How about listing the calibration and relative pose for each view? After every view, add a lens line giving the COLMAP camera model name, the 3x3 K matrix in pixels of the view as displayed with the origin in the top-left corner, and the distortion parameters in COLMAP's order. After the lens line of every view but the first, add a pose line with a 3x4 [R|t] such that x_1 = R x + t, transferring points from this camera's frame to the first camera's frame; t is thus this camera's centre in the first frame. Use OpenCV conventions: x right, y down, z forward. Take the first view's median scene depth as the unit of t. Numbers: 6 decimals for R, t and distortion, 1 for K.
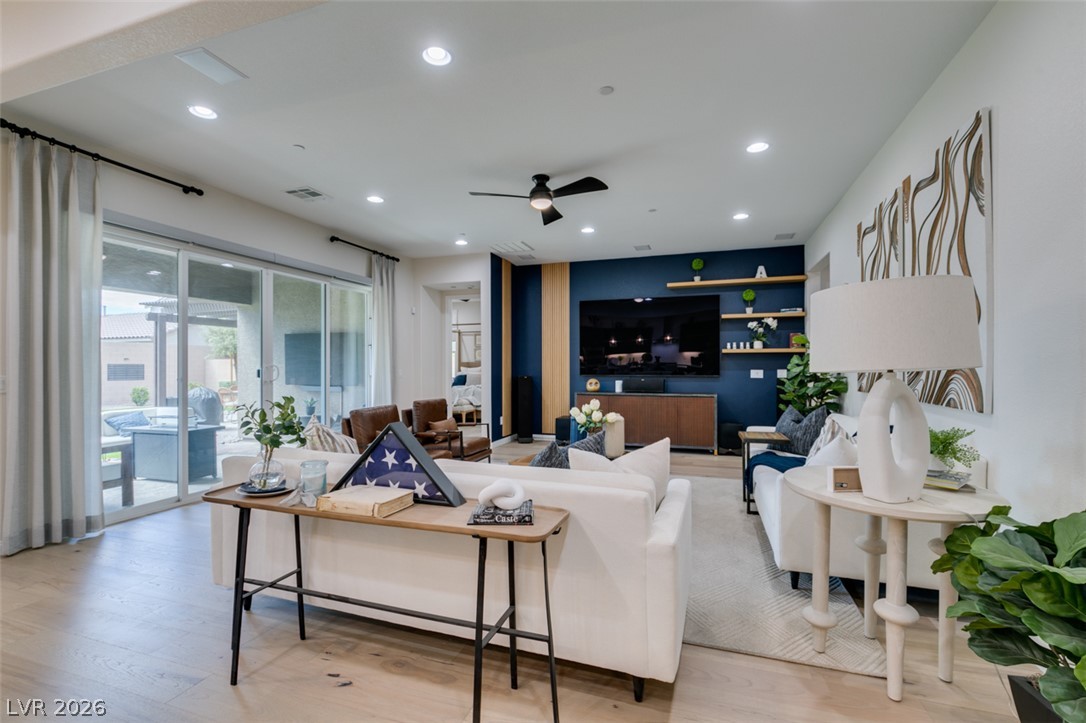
lens RADIAL K [[486.0, 0, 541.4], [0, 486.0, 365.2], [0, 0, 1]] dist [0.002440, -0.002563]
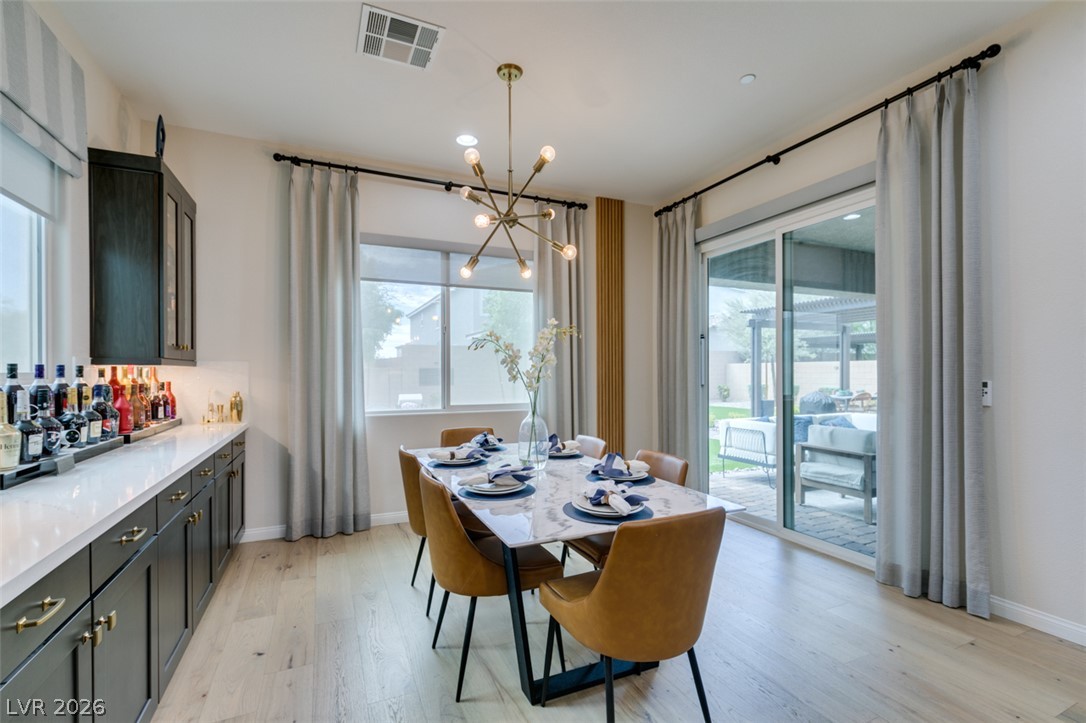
lens RADIAL K [[486.0, 0, 540.4], [0, 486.0, 372.7], [0, 0, 1]] dist [0.002440, -0.002563]
pose [[0.682431, 0.004032, -0.730939, -0.619826], [0.001899, 0.999972, 0.007289, 0.000490], [0.730948, -0.006362, 0.682404, -0.116111]]
